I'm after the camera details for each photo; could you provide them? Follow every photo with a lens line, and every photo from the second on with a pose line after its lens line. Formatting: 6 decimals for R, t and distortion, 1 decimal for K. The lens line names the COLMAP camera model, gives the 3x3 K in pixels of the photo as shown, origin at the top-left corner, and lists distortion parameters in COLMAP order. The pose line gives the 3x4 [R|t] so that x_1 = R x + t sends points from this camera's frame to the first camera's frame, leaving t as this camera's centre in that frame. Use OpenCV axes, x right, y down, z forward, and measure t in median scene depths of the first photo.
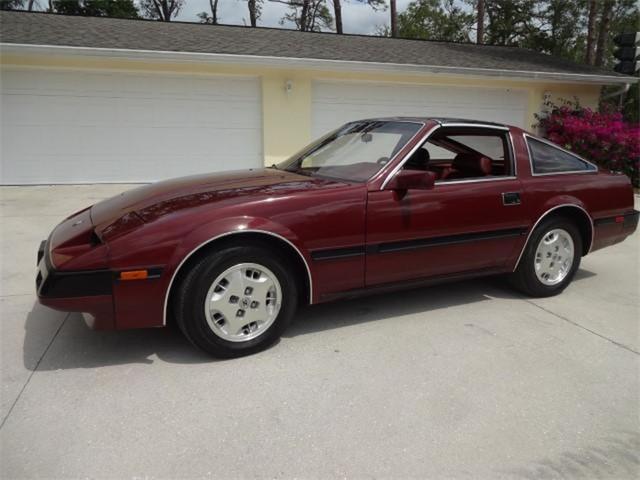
lens RADIAL K [[469.2, 0, 320.0], [0, 469.2, 240.0], [0, 0, 1]] dist [-0.009378, 0.001159]
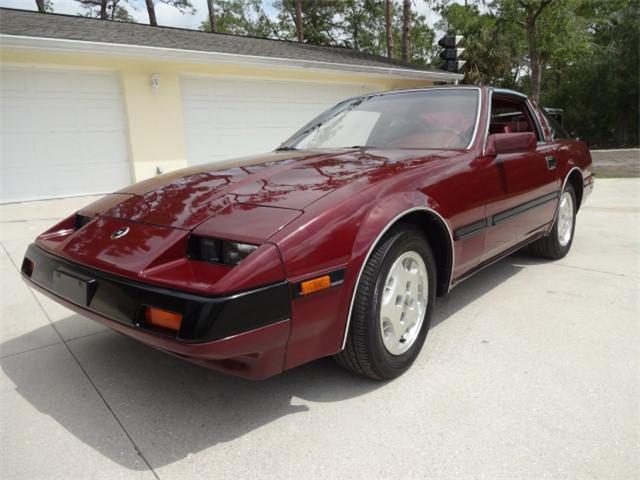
lens RADIAL K [[469.2, 0, 320.0], [0, 469.2, 240.0], [0, 0, 1]] dist [-0.009378, 0.001159]
pose [[0.921770, -0.124553, 0.367188, -0.358020], [0.130417, 0.991419, 0.008903, 0.002675], [-0.365146, 0.039681, 0.930104, 0.200412]]
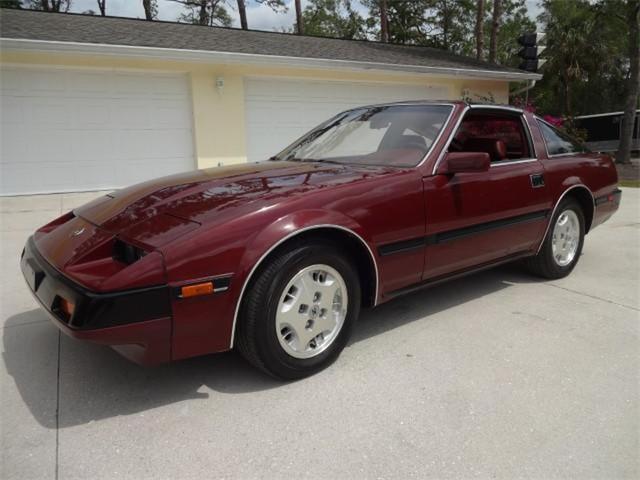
lens RADIAL K [[469.2, 0, 320.0], [0, 469.2, 240.0], [0, 0, 1]] dist [-0.009378, 0.001159]
pose [[0.978255, -0.068595, 0.195736, -0.193591], [0.069901, 0.997554, 0.000235, 0.003285], [-0.195273, 0.013452, 0.980657, 0.101961]]
